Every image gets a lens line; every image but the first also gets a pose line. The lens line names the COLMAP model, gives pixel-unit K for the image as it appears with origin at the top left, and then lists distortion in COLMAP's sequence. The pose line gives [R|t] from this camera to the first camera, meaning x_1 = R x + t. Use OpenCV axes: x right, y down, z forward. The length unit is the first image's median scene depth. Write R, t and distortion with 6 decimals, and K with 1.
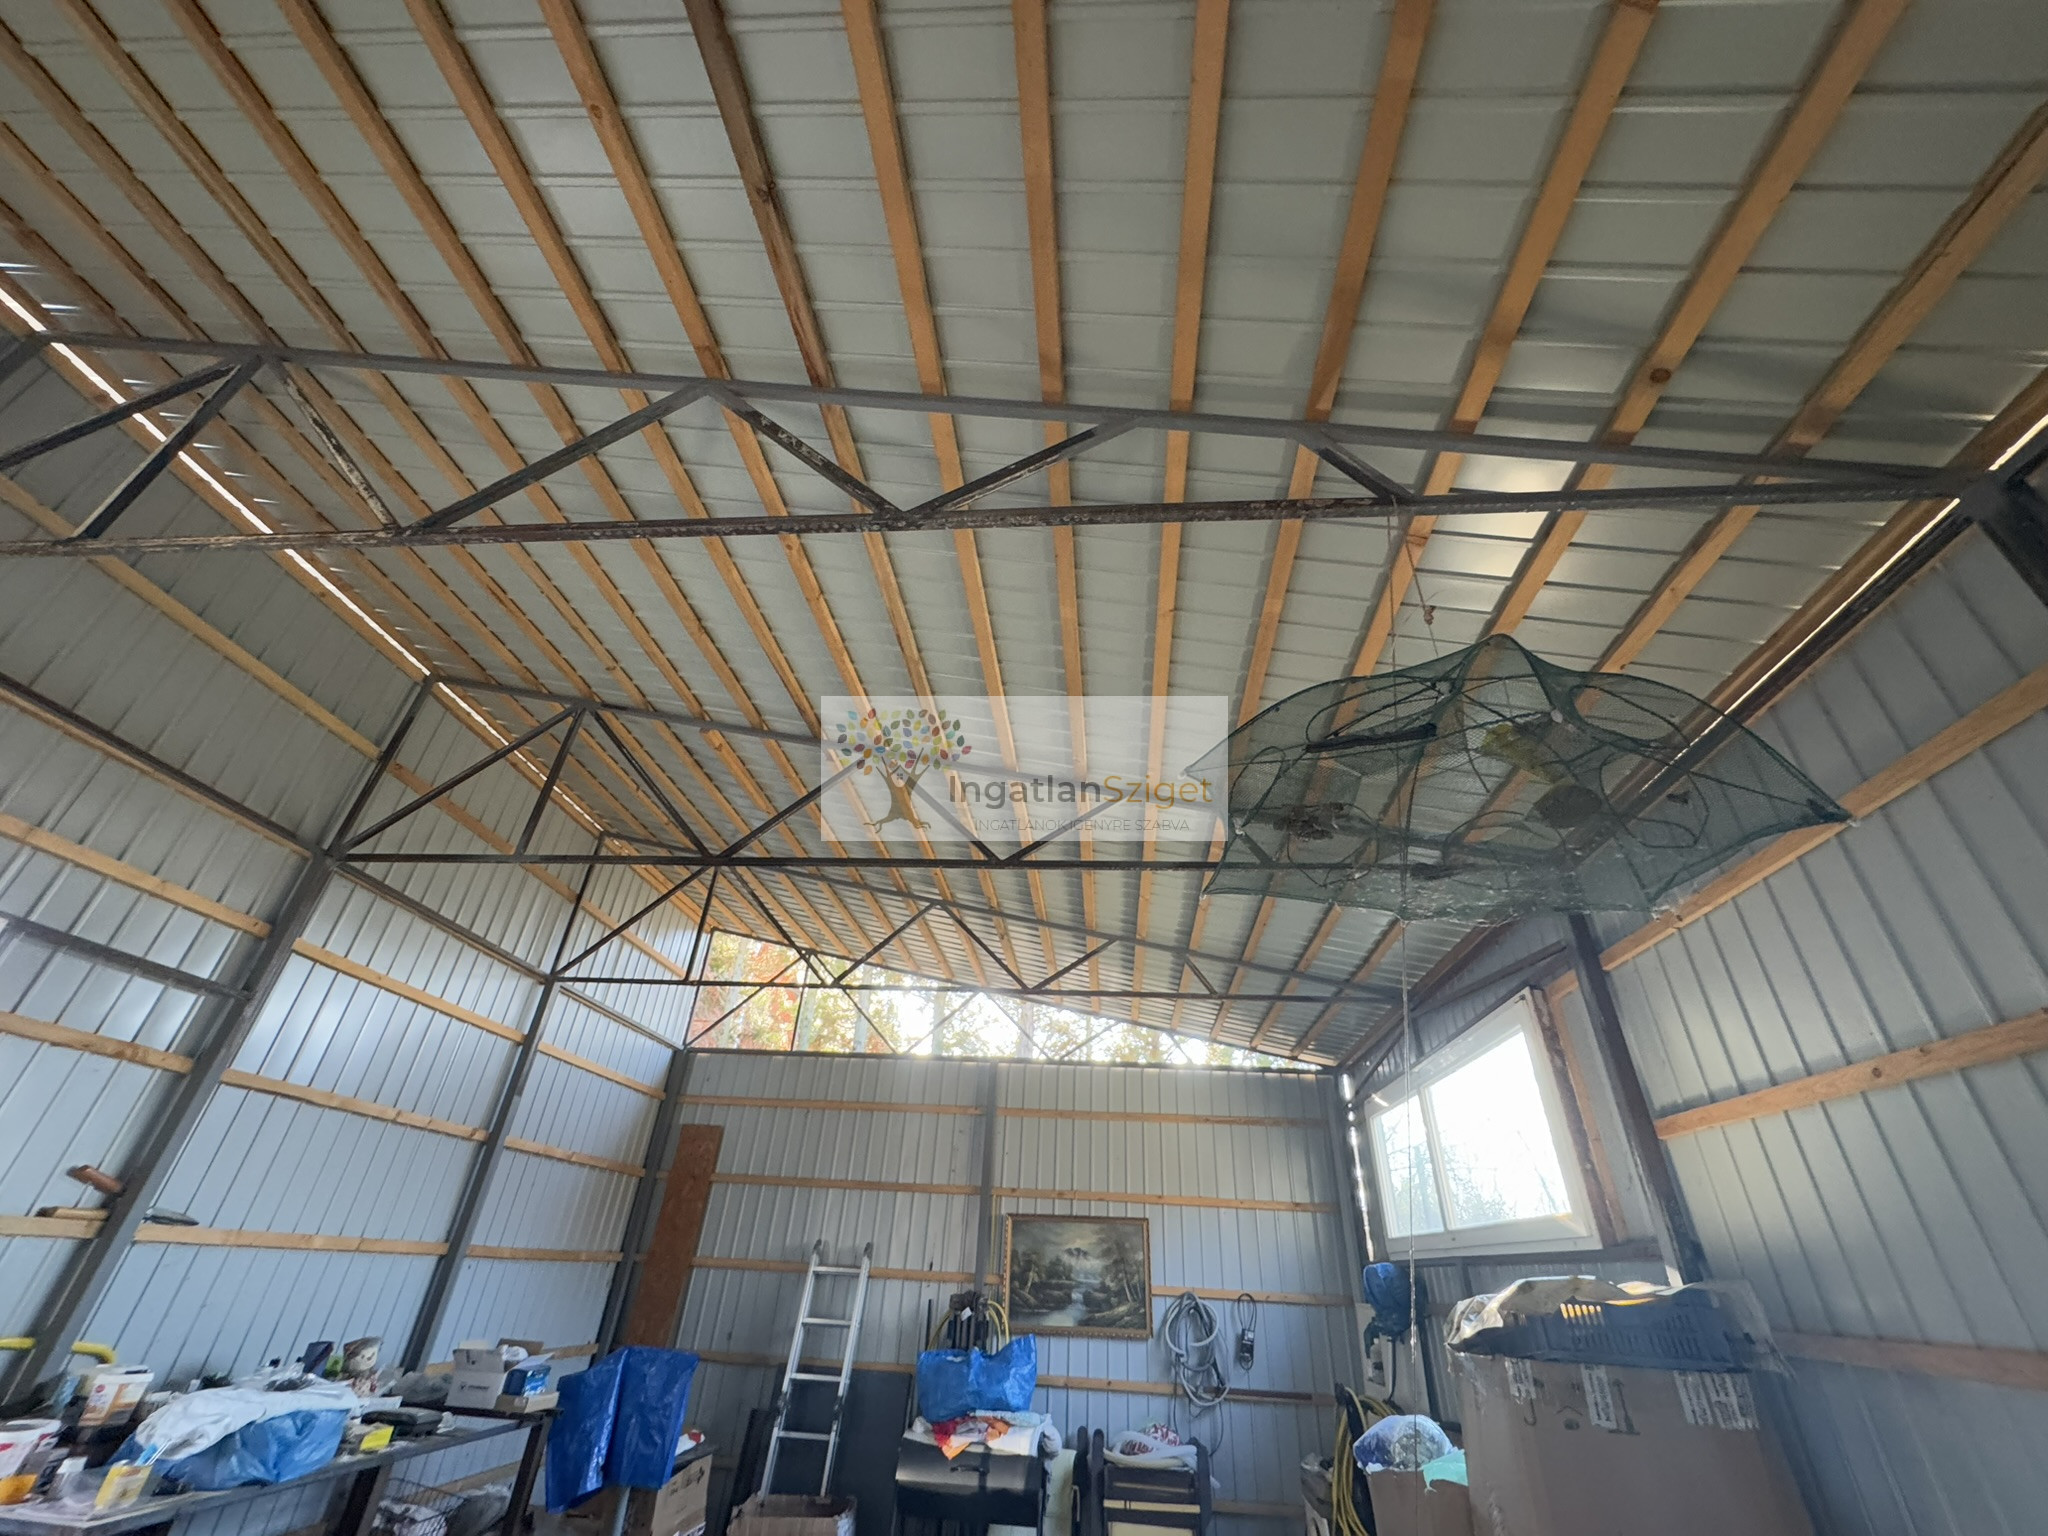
lens RADIAL K [[814.8, 0, 1022.8], [0, 814.8, 766.1], [0, 0, 1]] dist [-0.000631, 0.000166]
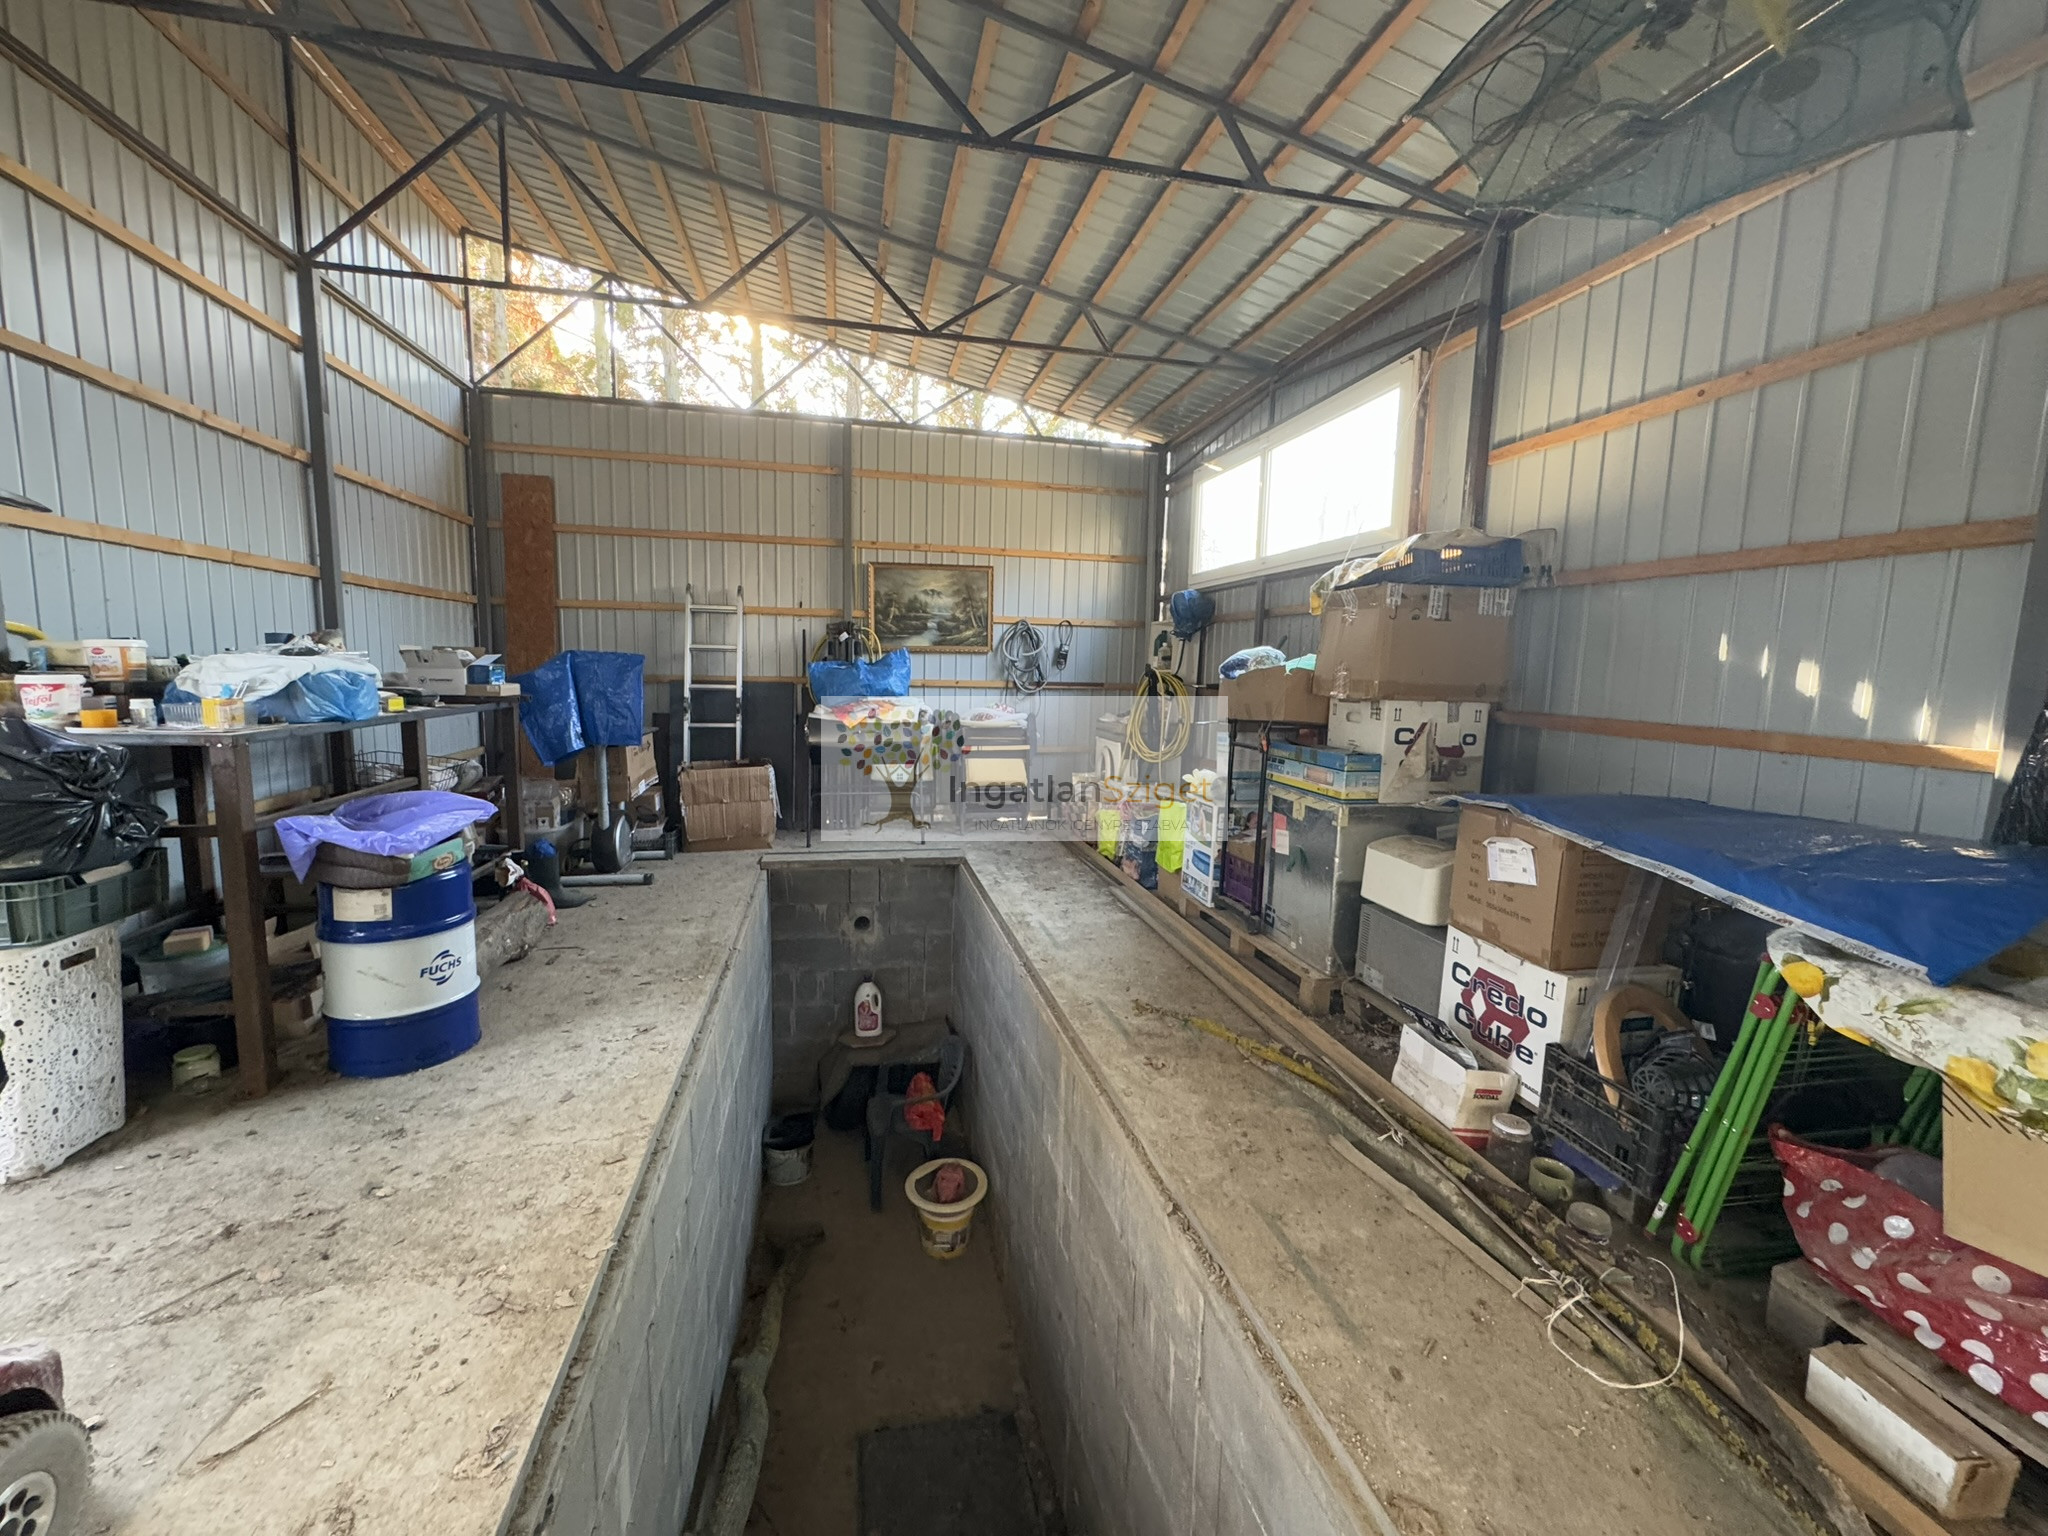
lens RADIAL K [[814.8, 0, 1022.8], [0, 814.8, 766.1], [0, 0, 1]] dist [-0.000631, 0.000166]
pose [[0.952885, -0.065691, 0.296133, -0.174644], [-0.138104, 0.775260, 0.616360, 0.056969], [-0.270069, -0.628217, 0.729661, -0.038300]]
